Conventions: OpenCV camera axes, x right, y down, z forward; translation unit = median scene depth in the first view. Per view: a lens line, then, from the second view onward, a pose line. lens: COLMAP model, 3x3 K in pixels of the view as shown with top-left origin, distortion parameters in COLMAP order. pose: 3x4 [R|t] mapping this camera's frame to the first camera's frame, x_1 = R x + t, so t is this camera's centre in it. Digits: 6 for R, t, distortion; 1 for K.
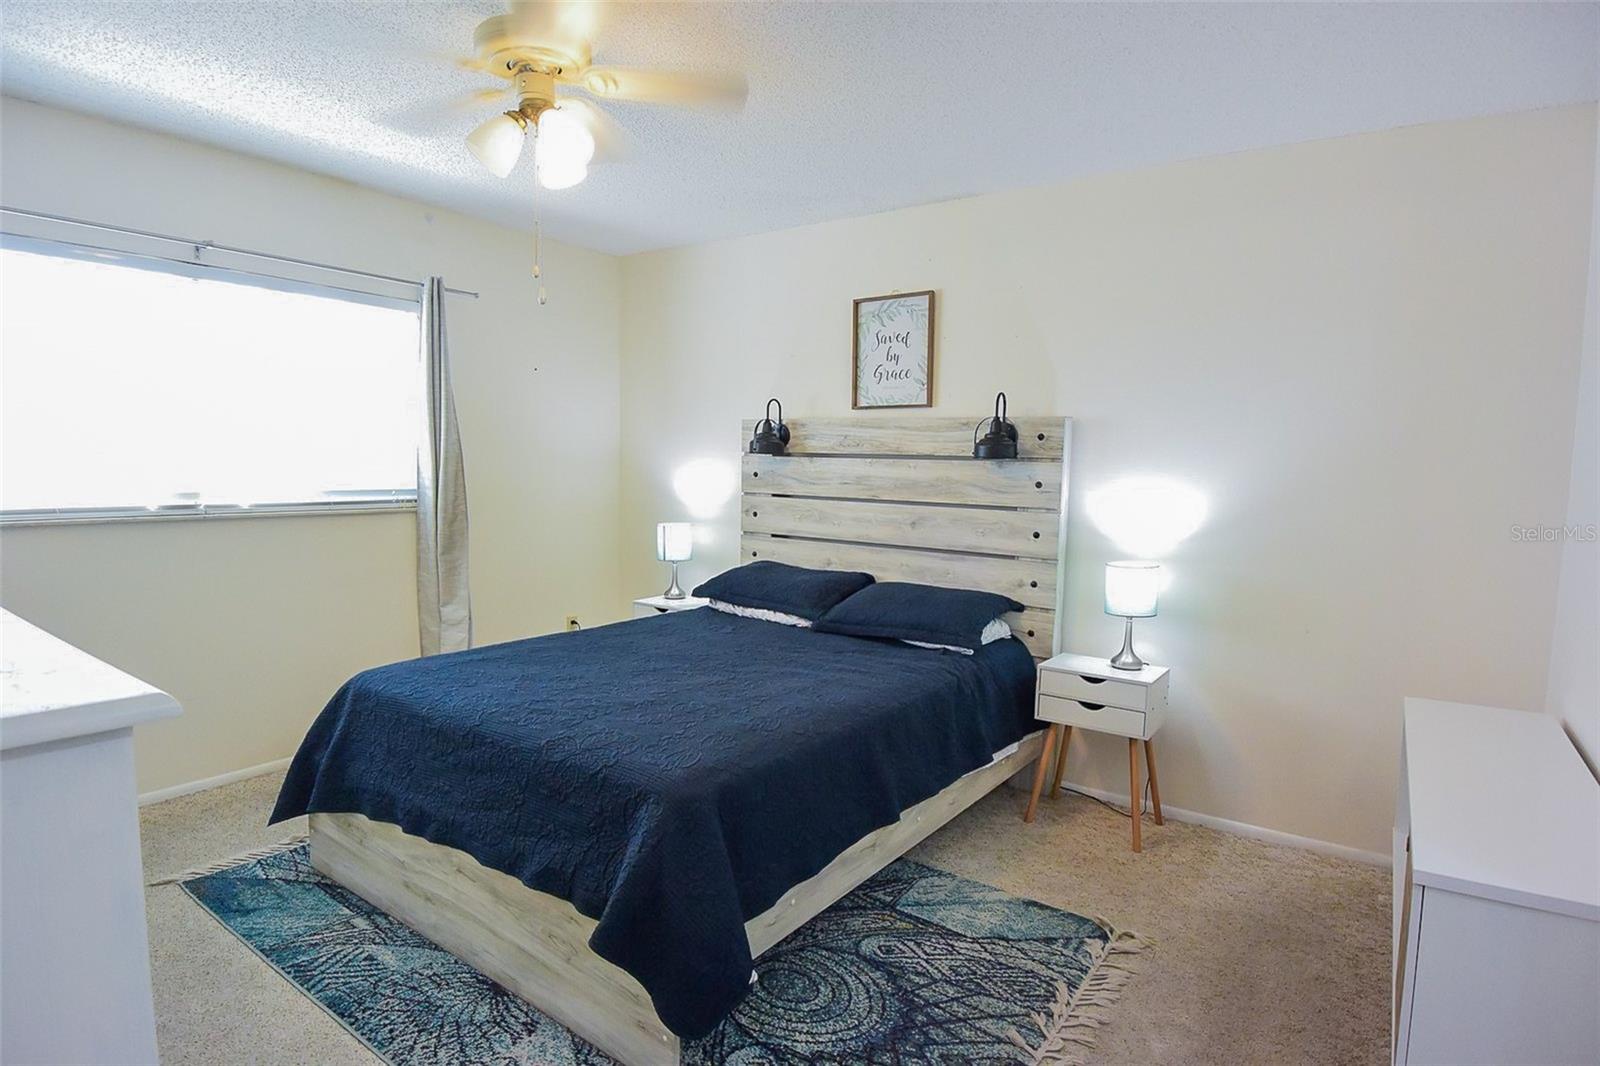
lens RADIAL K [[856.4, 0, 806.8], [0, 856.4, 537.1], [0, 0, 1]] dist [-0.010863, -0.010595]
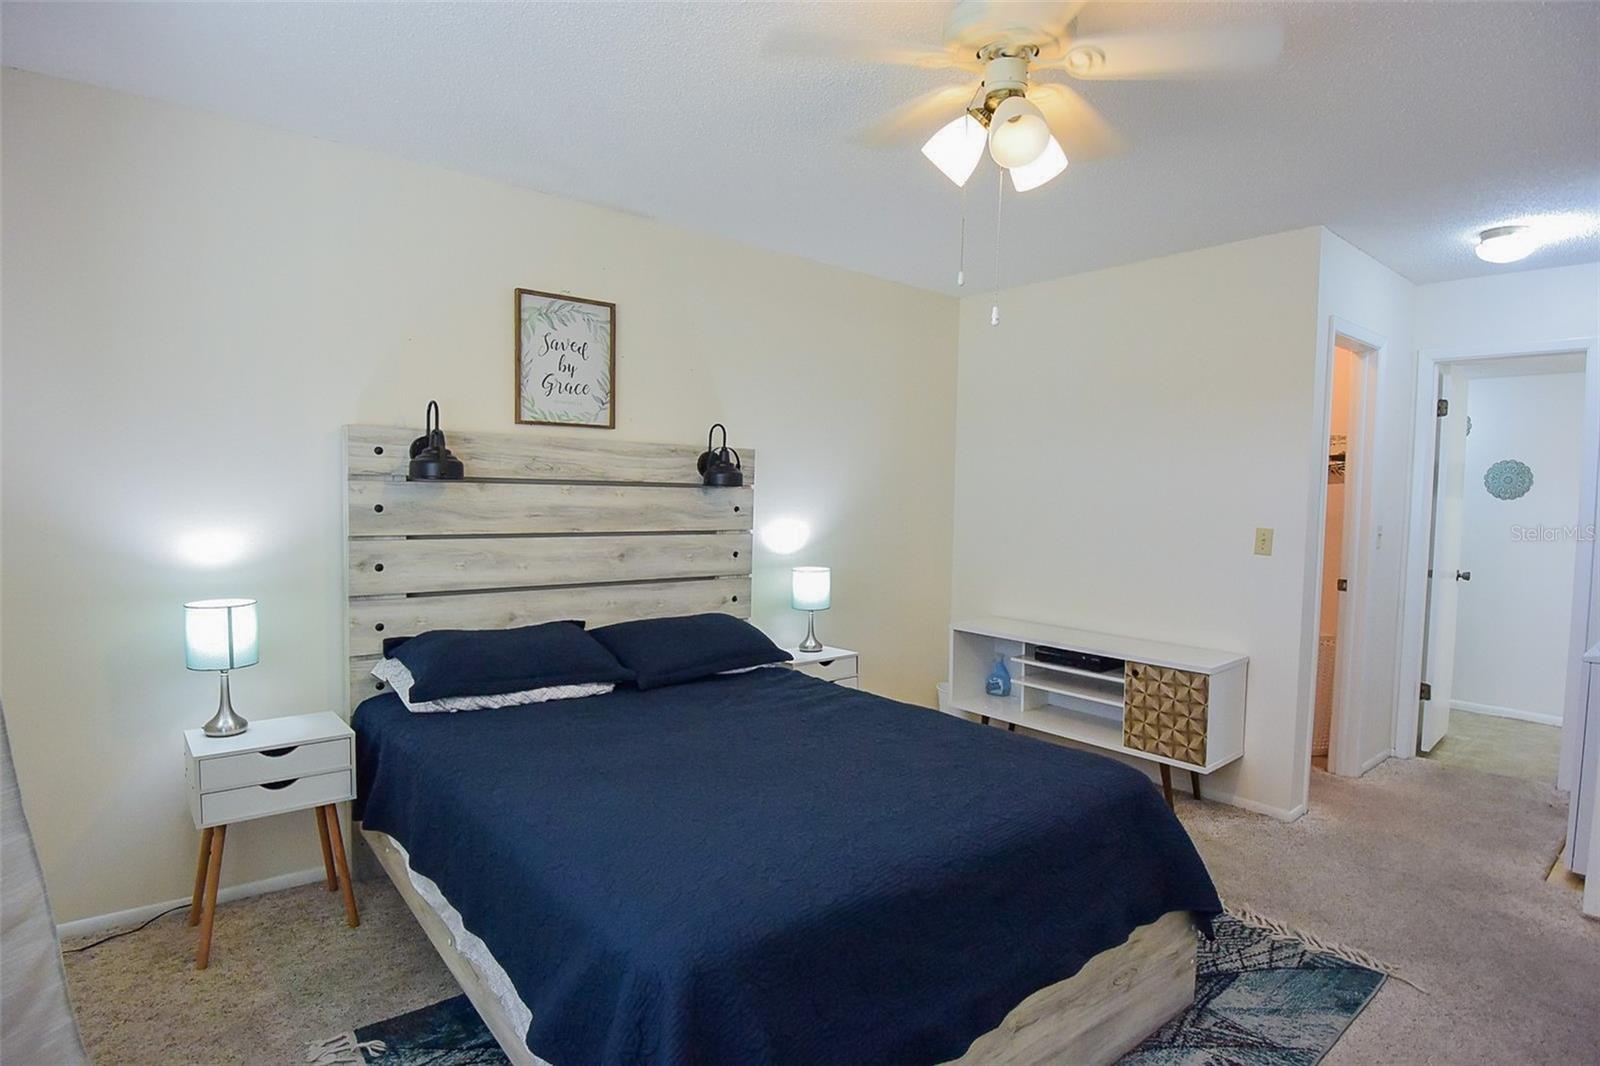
lens RADIAL K [[856.4, 0, 800.9], [0, 856.4, 533.1], [0, 0, 1]] dist [-0.010863, -0.010595]
pose [[0.246218, -0.069089, 0.966749, -0.701409], [0.069632, 0.996140, 0.053455, -0.074661], [-0.966710, 0.054155, 0.250079, 0.574565]]
